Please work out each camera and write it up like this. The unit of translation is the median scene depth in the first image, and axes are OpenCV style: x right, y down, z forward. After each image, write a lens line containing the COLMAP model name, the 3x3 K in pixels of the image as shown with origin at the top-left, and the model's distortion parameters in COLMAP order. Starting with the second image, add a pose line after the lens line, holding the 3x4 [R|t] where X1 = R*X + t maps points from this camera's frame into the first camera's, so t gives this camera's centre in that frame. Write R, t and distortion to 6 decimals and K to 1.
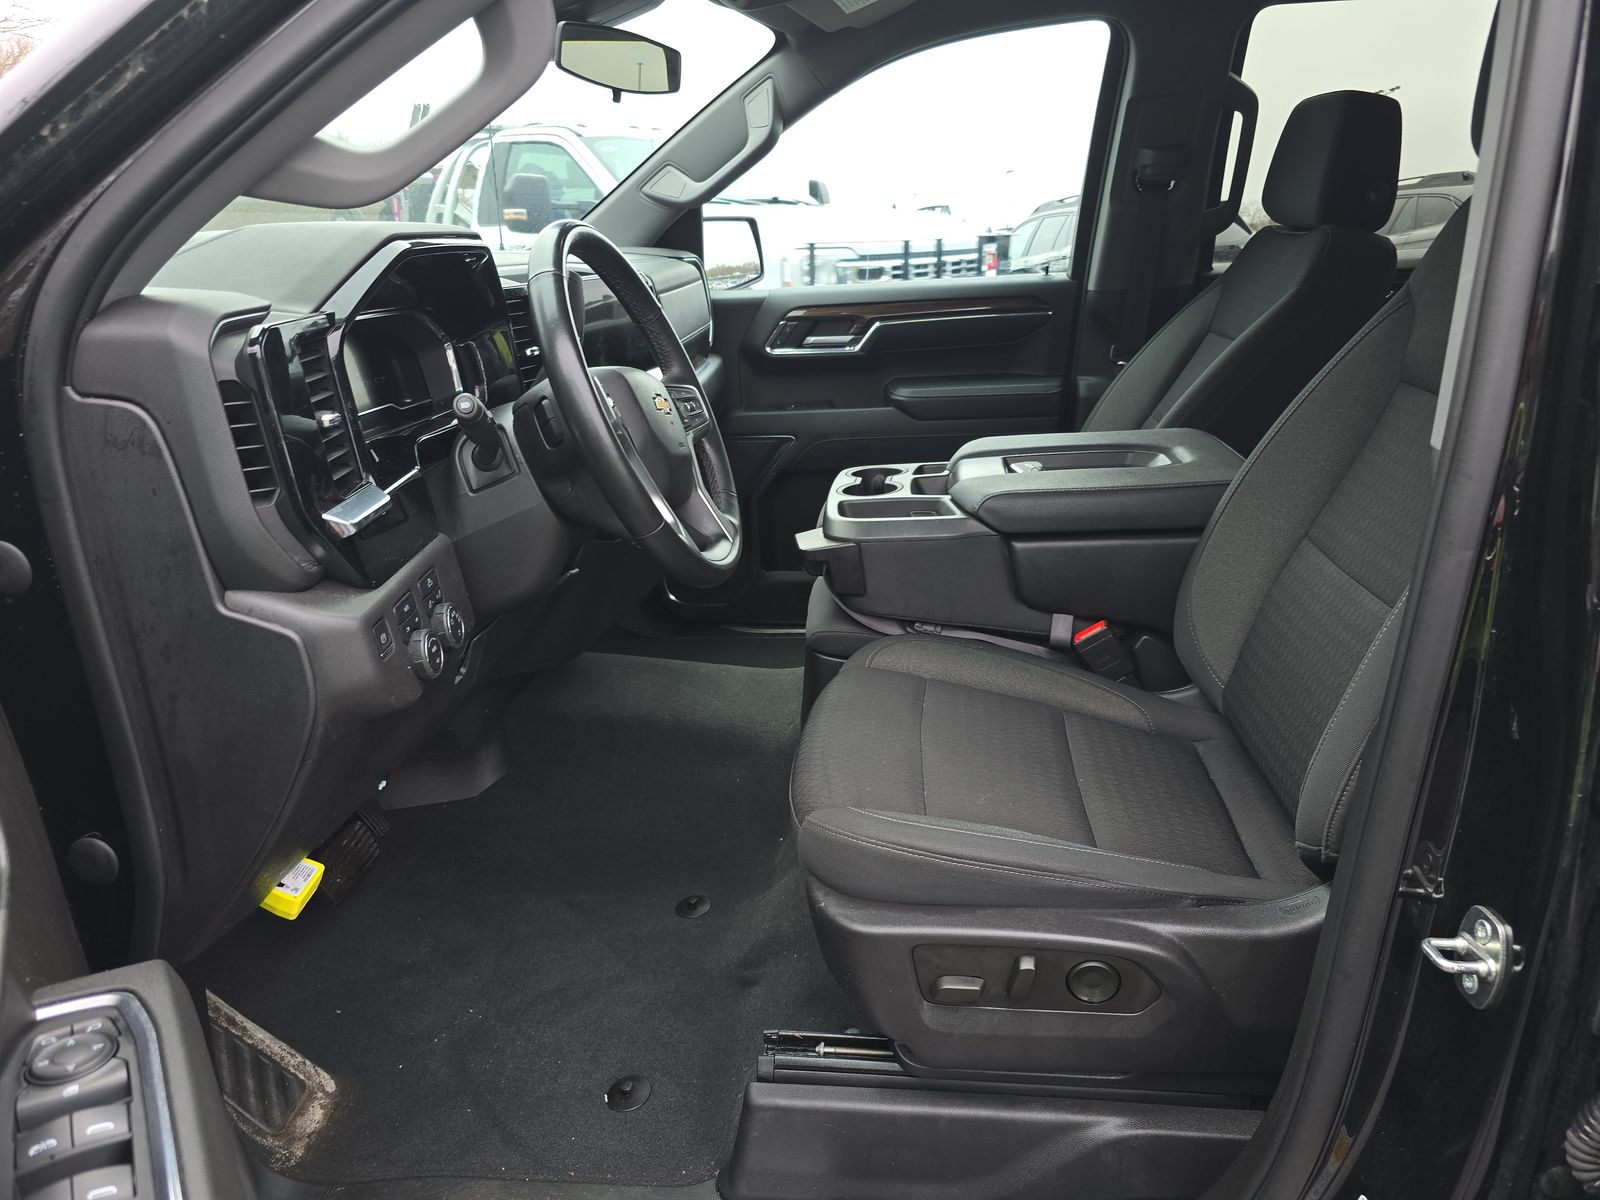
lens RADIAL K [[1053.1, 0, 785.0], [0, 1053.1, 596.4], [0, 0, 1]] dist [0.028419, 0.000484]
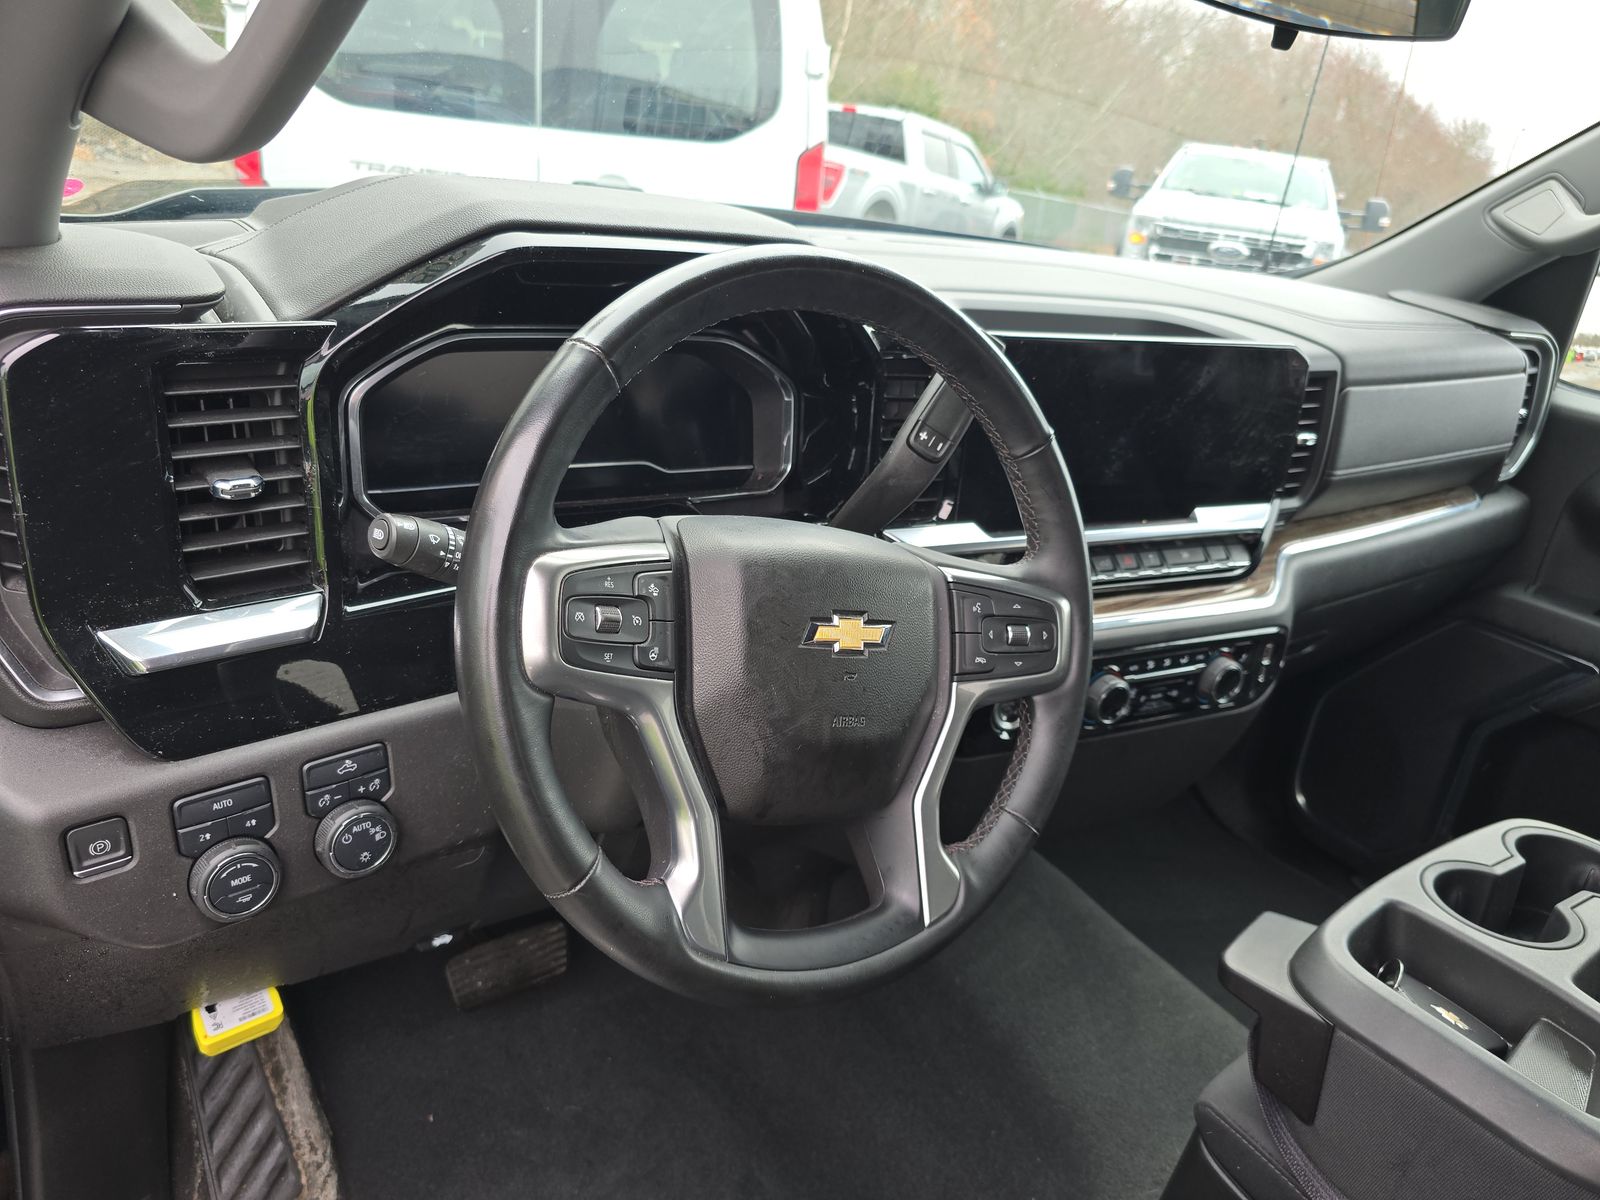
lens RADIAL K [[1085.7, 0, 800.0], [0, 1085.7, 600.0], [0, 0, 1]] dist [-0.000113, 0.000136]
pose [[0.663377, 0.387952, -0.639862, 0.143862], [-0.373443, 0.912648, 0.166177, -0.209115], [0.648437, 0.128714, 0.750308, 0.459973]]
